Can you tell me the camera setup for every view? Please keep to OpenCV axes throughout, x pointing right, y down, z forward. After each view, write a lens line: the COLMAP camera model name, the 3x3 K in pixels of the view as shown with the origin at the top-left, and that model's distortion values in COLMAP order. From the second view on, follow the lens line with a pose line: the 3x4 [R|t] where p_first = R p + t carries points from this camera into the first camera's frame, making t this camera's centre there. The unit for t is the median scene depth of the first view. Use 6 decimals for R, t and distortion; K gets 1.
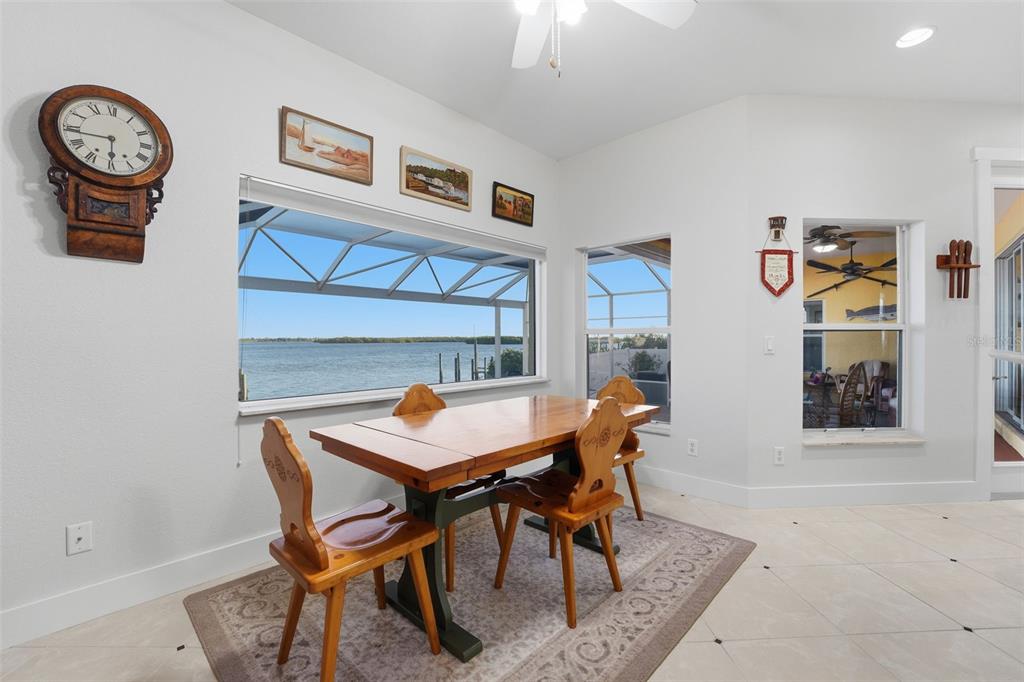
lens RADIAL K [[428.3, 0, 516.0], [0, 428.3, 340.3], [0, 0, 1]] dist [-0.019912, 0.000034]
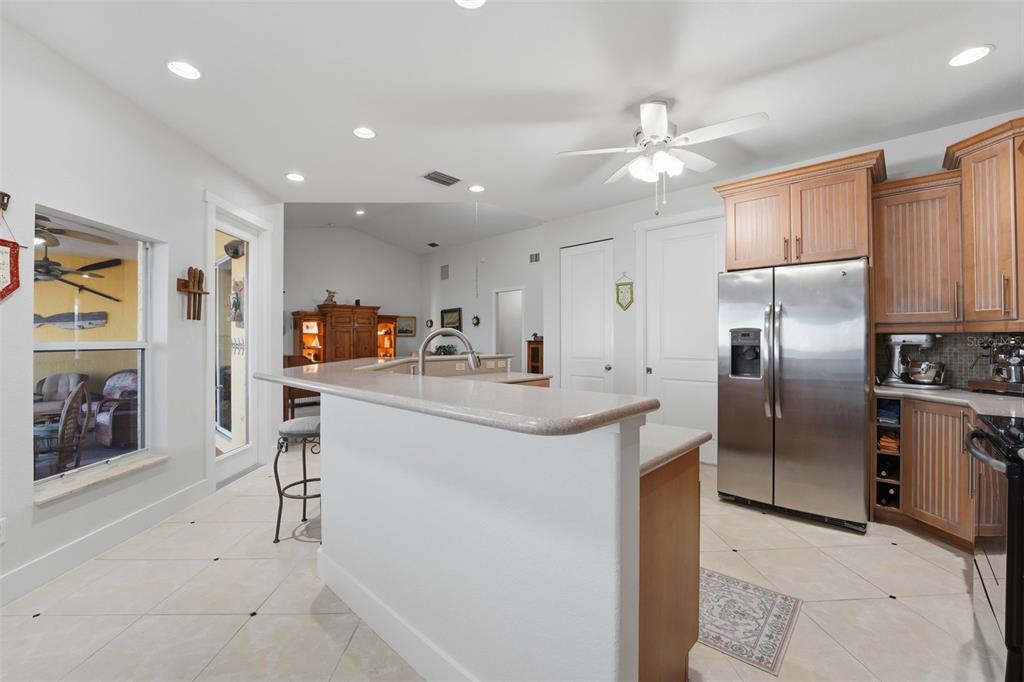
lens RADIAL K [[415.4, 0, 509.8], [0, 415.4, 337.0], [0, 0, 1]] dist [-0.019398, 0.000271]
pose [[-0.002261, 0.008954, 0.999957, -0.040383], [0.005011, 0.999947, -0.008943, -0.040307], [-0.999985, 0.004991, -0.002305, 0.159075]]
